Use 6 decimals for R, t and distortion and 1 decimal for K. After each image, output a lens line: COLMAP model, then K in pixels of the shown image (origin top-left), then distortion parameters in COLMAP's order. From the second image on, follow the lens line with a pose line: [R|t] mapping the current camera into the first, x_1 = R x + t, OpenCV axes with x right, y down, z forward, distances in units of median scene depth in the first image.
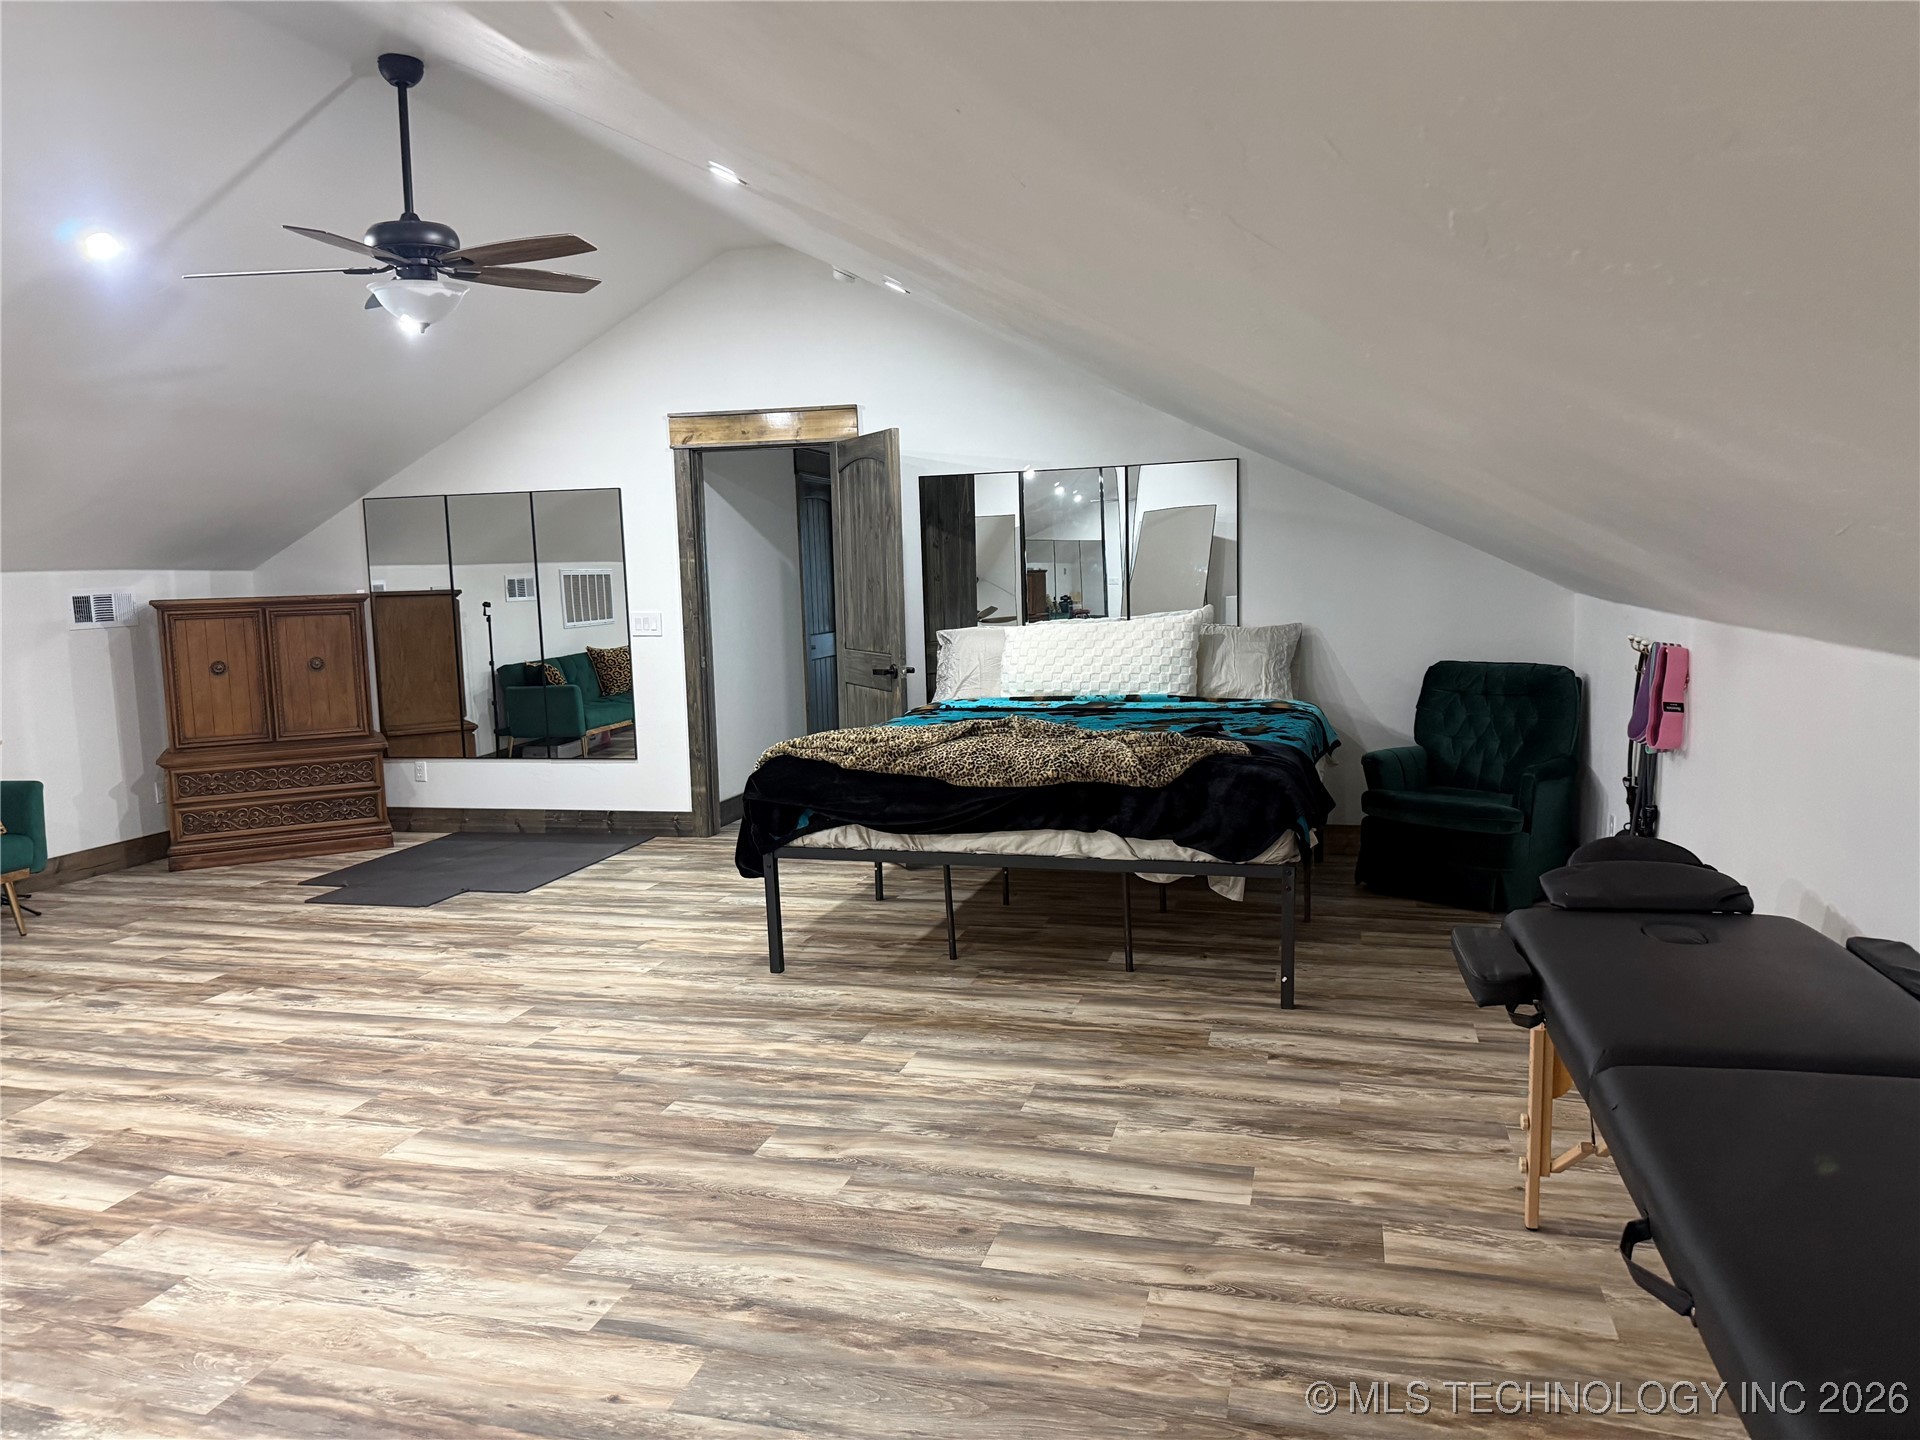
lens RADIAL K [[1330.0, 0, 1003.5], [0, 1330.0, 676.5], [0, 0, 1]] dist [0.063095, -0.121540]
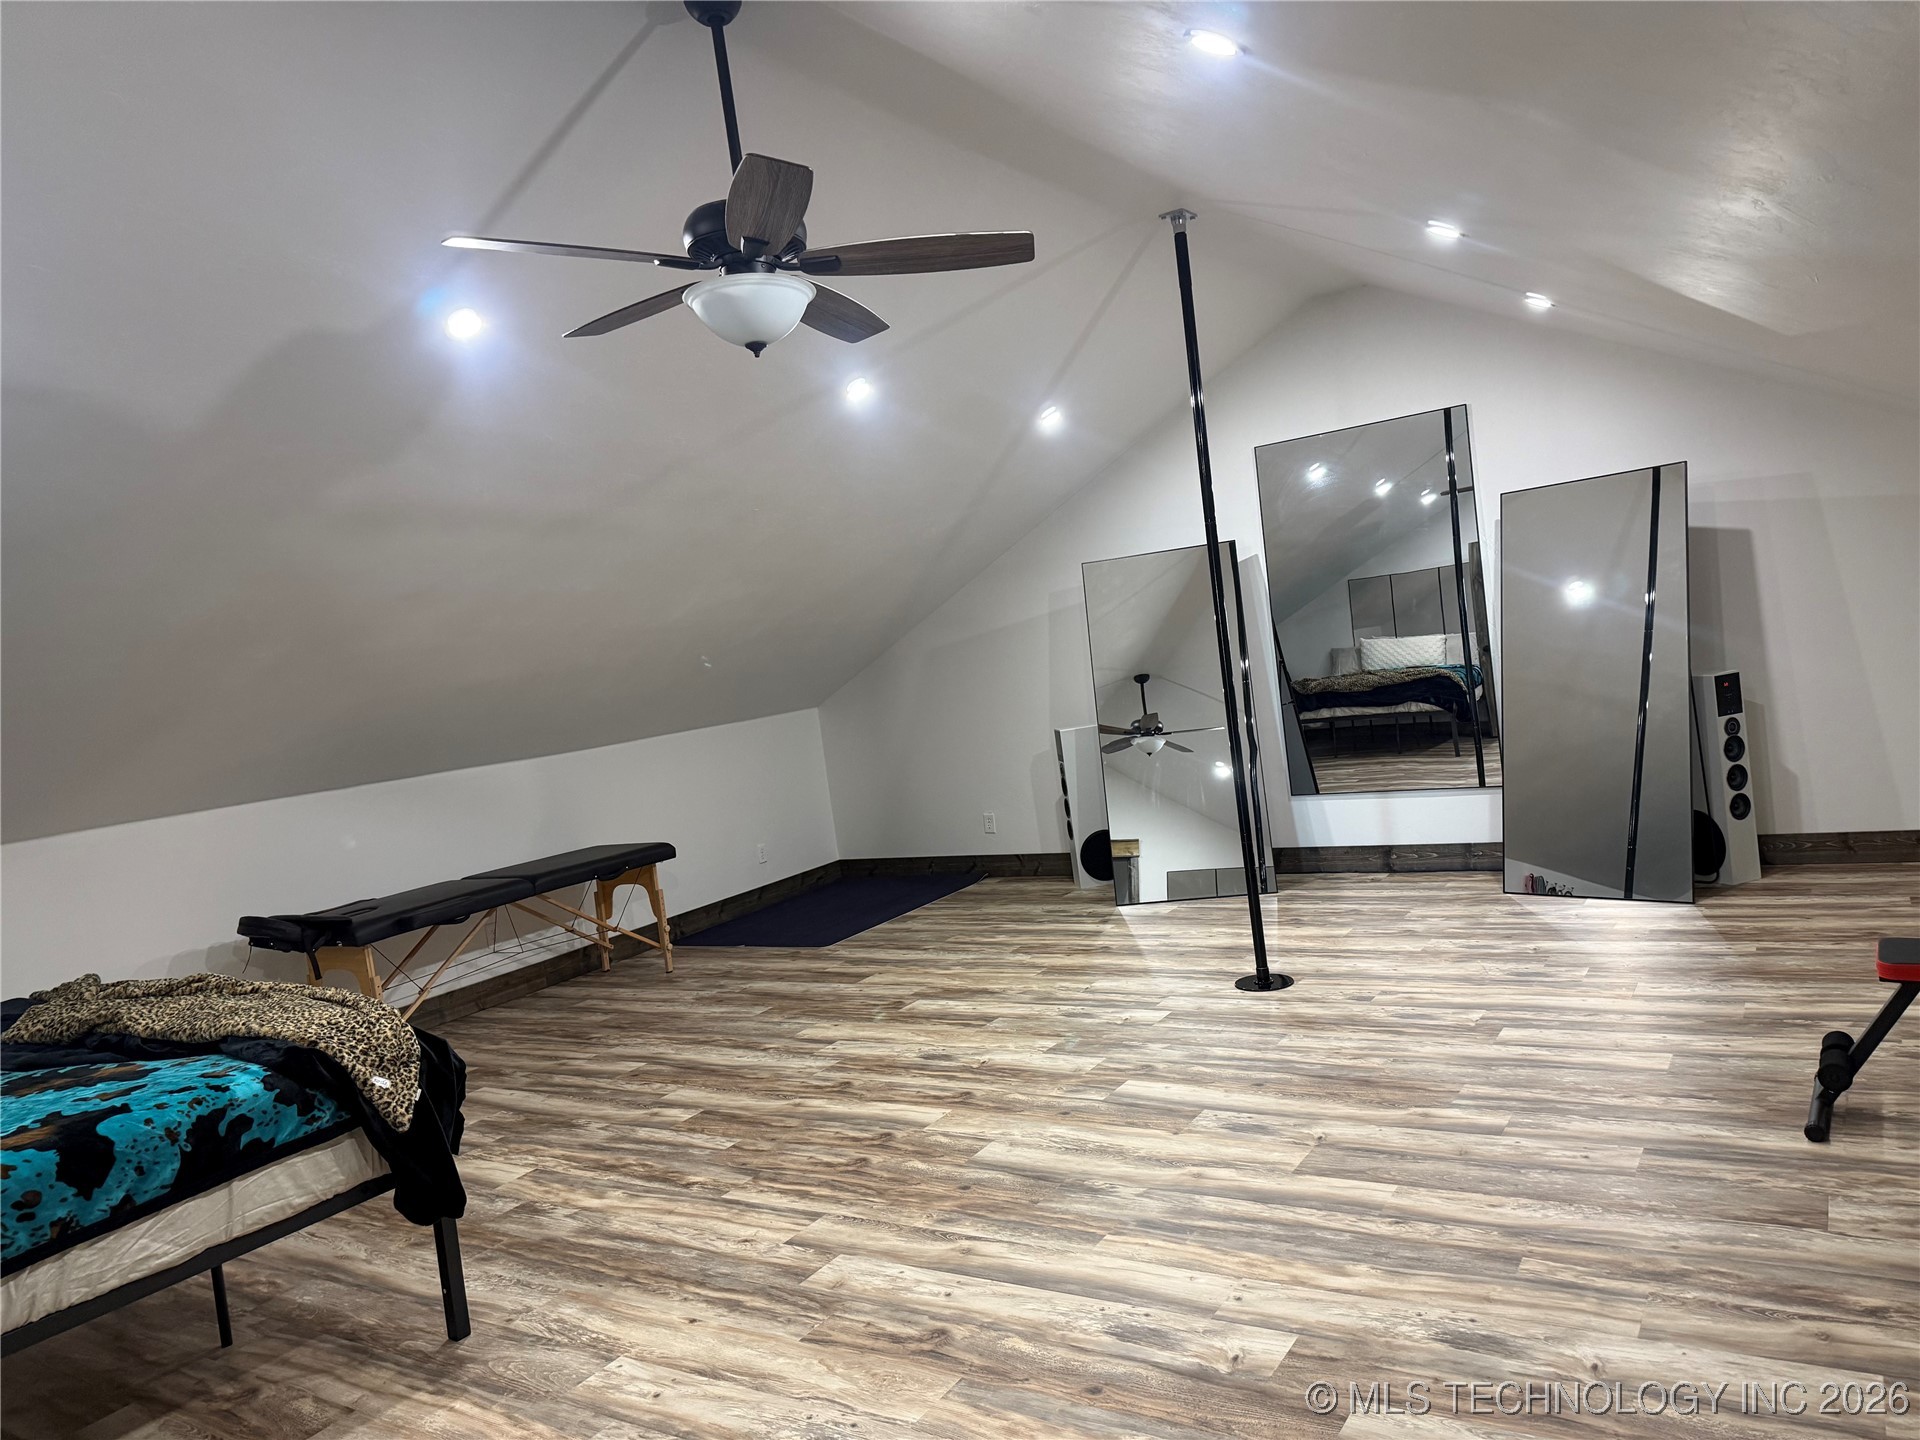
lens RADIAL K [[1330.0, 0, 1003.5], [0, 1330.0, 676.5], [0, 0, 1]] dist [0.063095, -0.121540]
pose [[-0.942735, 0.138556, 0.303402, -0.759753], [0.175484, 0.979602, 0.097907, -0.135943], [-0.283648, 0.145542, -0.947819, 1.696964]]
